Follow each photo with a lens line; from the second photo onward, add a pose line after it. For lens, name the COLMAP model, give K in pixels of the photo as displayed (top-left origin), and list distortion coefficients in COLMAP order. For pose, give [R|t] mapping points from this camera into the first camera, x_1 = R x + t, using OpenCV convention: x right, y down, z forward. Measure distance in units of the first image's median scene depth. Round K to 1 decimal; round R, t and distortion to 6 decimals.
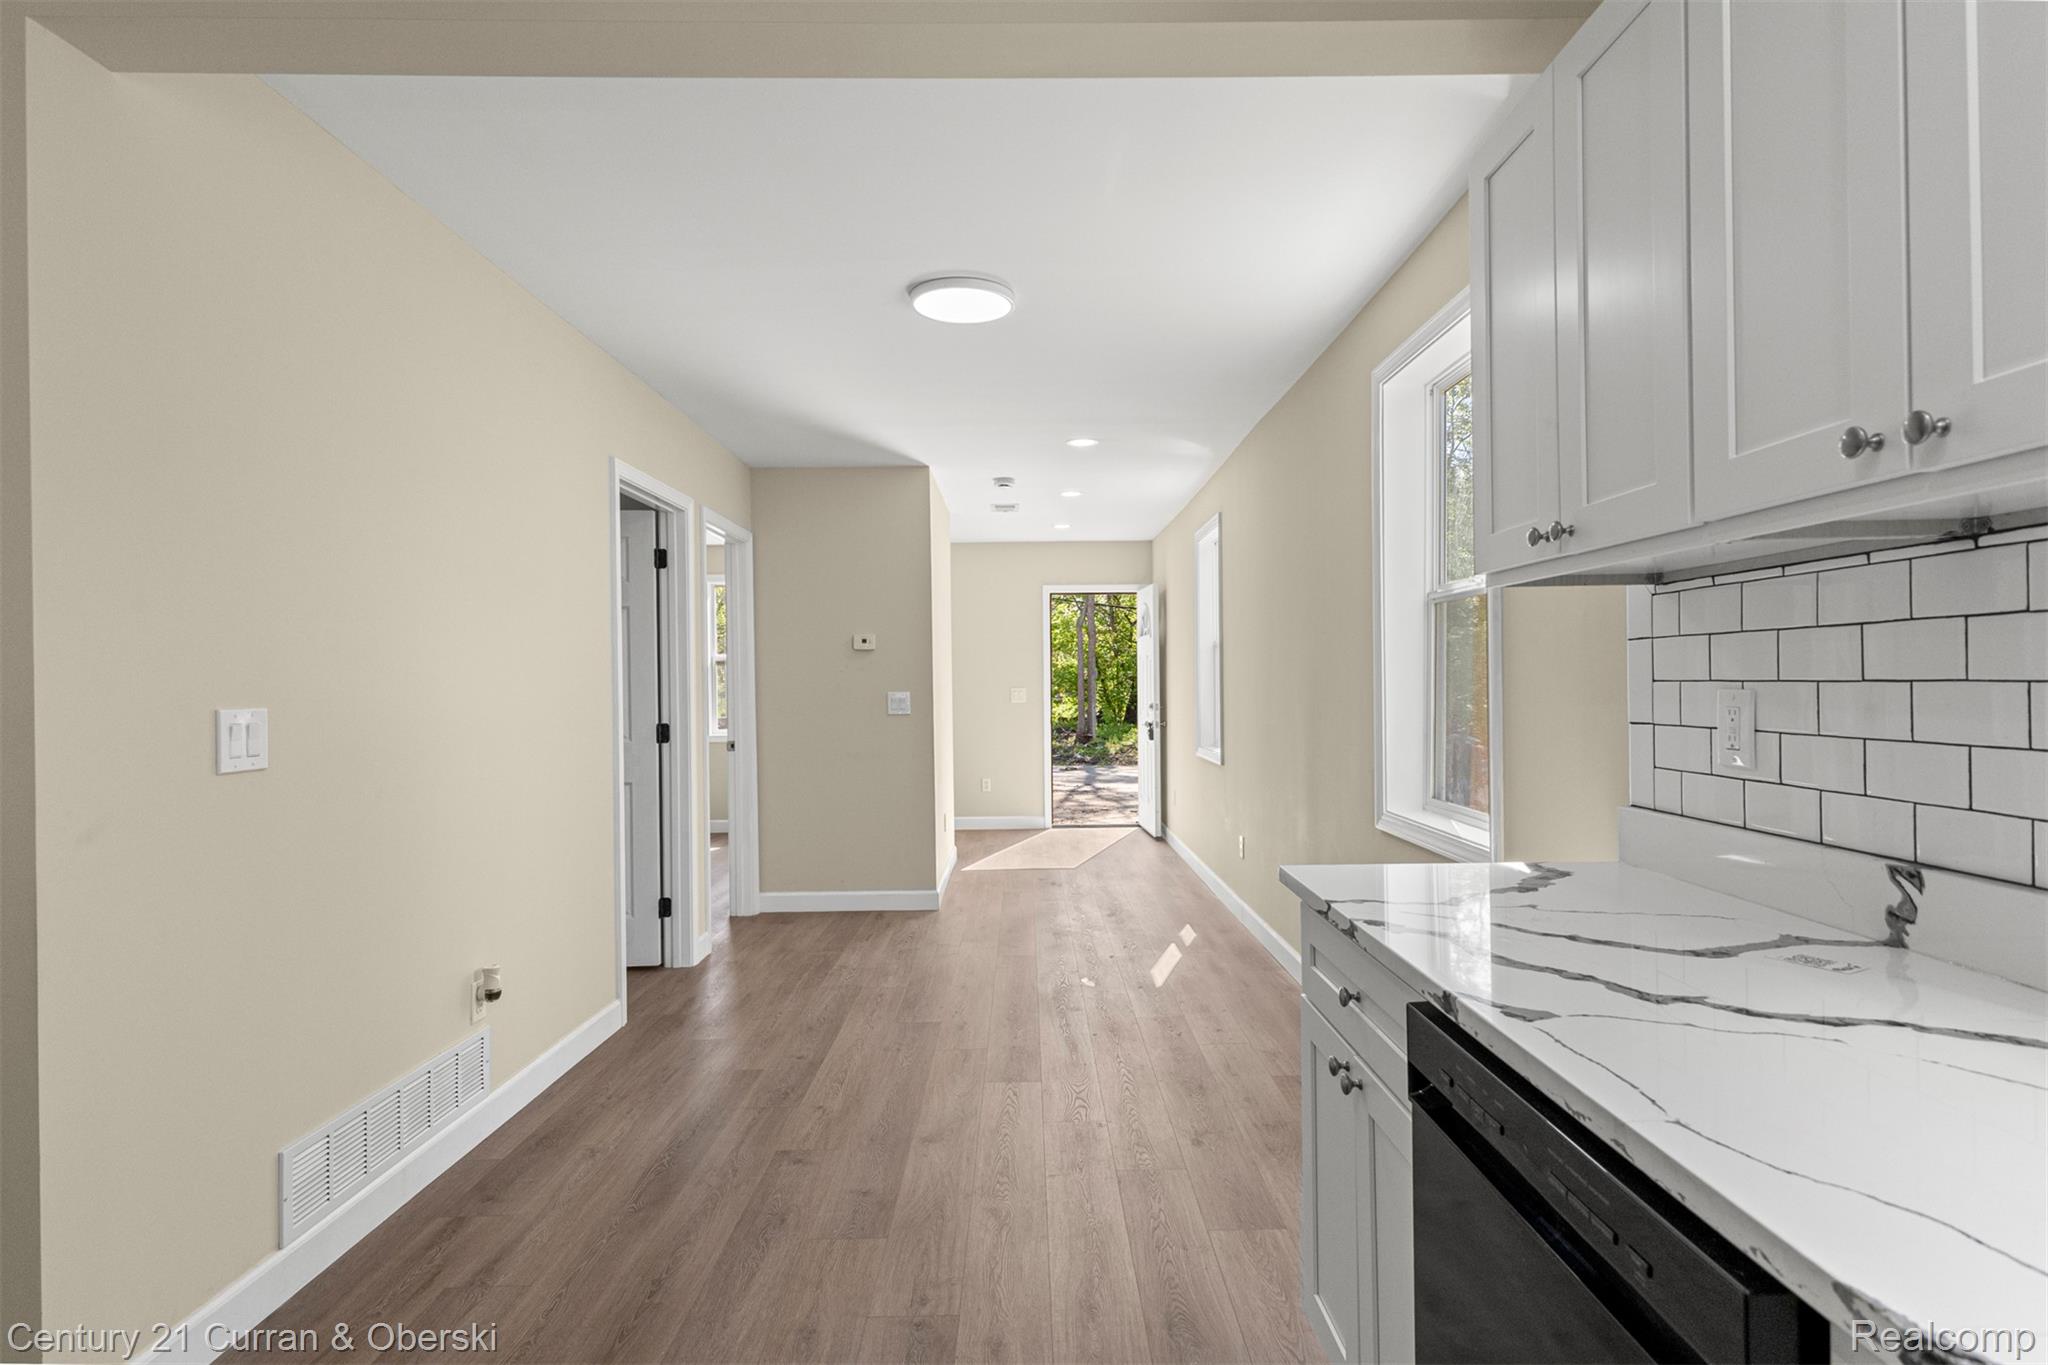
lens RADIAL K [[1032.5, 0, 1022.9], [0, 1032.5, 681.8], [0, 0, 1]] dist [-0.002945, -0.000510]
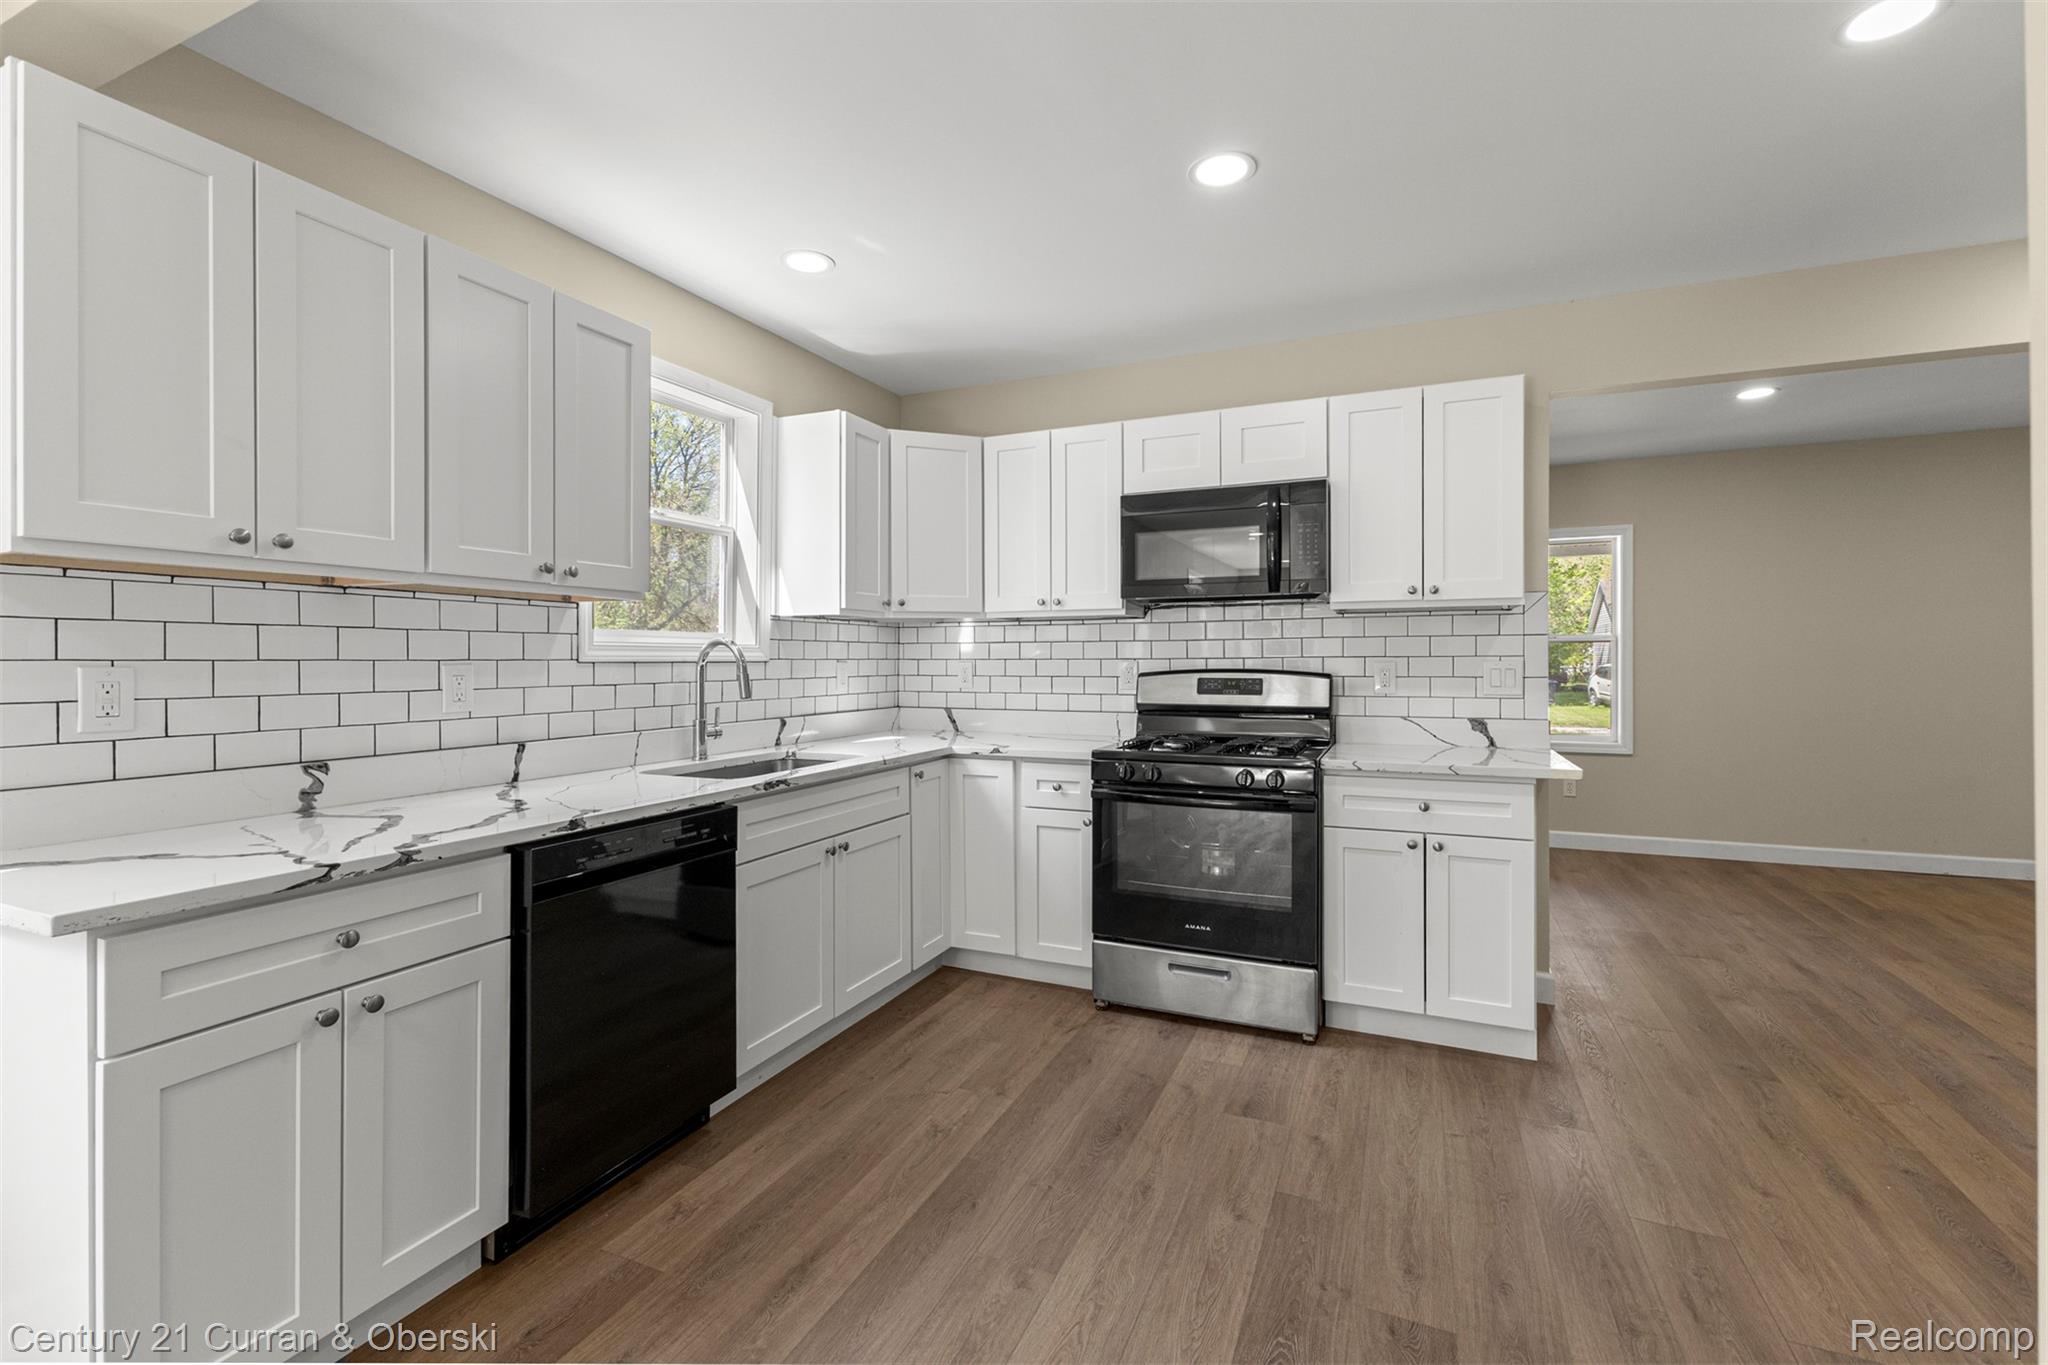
lens RADIAL K [[897.9, 0, 1012.2], [0, 897.9, 670.0], [0, 0, 1]] dist [0.008302, -0.000394]
pose [[-0.910180, 0.008789, 0.414119, -0.531986], [0.012091, 0.999913, 0.005354, 0.013278], [-0.414036, 0.009880, -0.910207, 1.132712]]
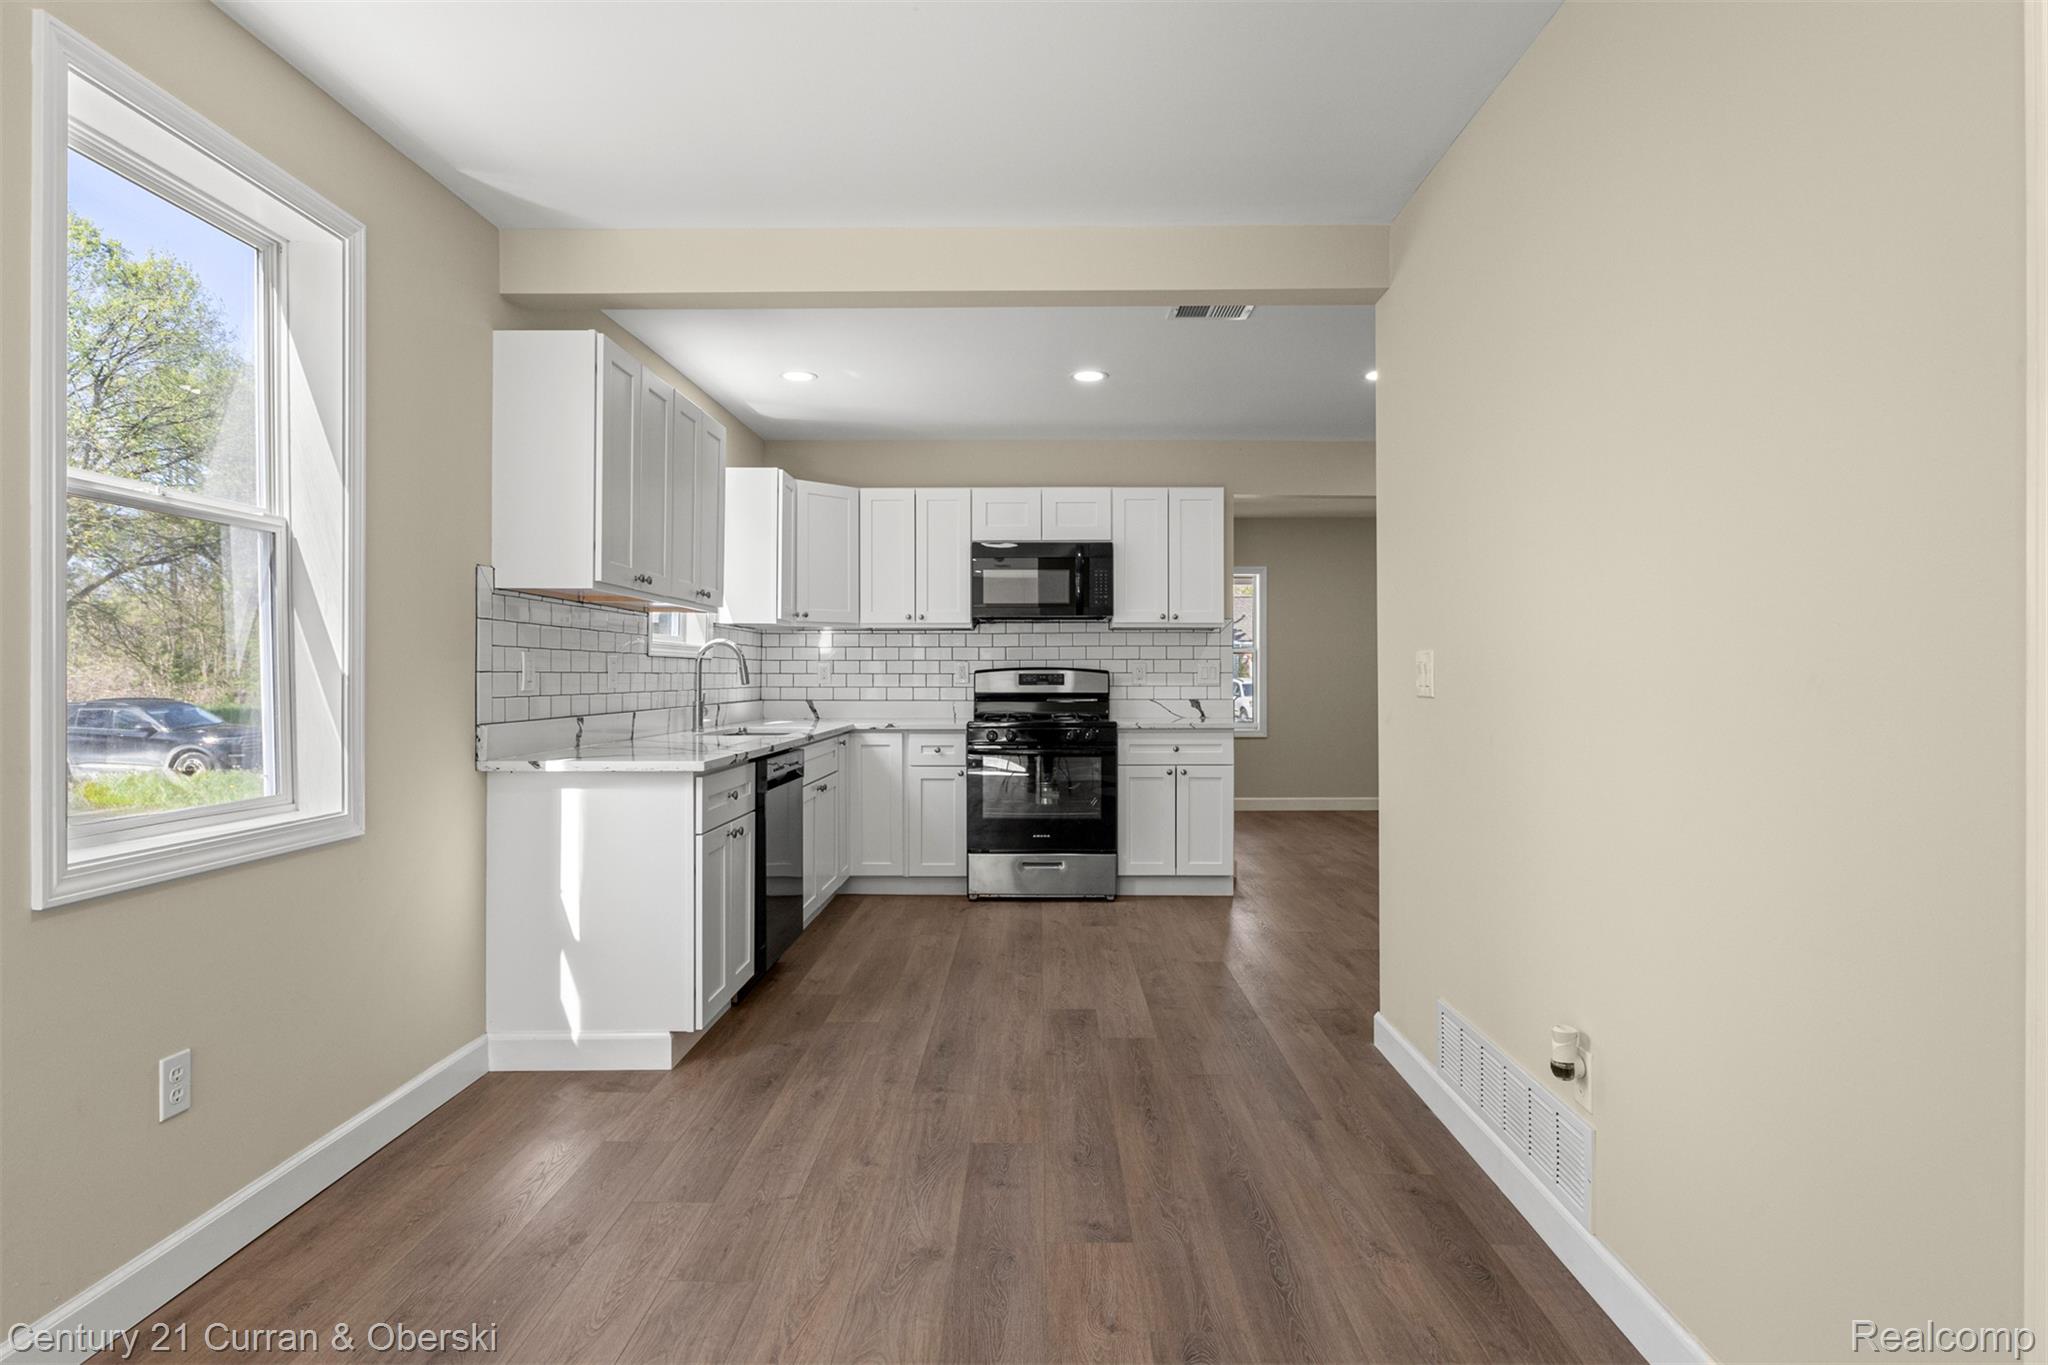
lens RADIAL K [[1129.7, 0, 1024.9], [0, 1129.7, 692.0], [0, 0, 1]] dist [-0.027768, 0.000237]
pose [[-0.999812, 0.010838, 0.016064, -0.229737], [0.011027, 0.999871, 0.011709, 0.052688], [-0.015935, 0.011884, -0.999802, 2.356824]]
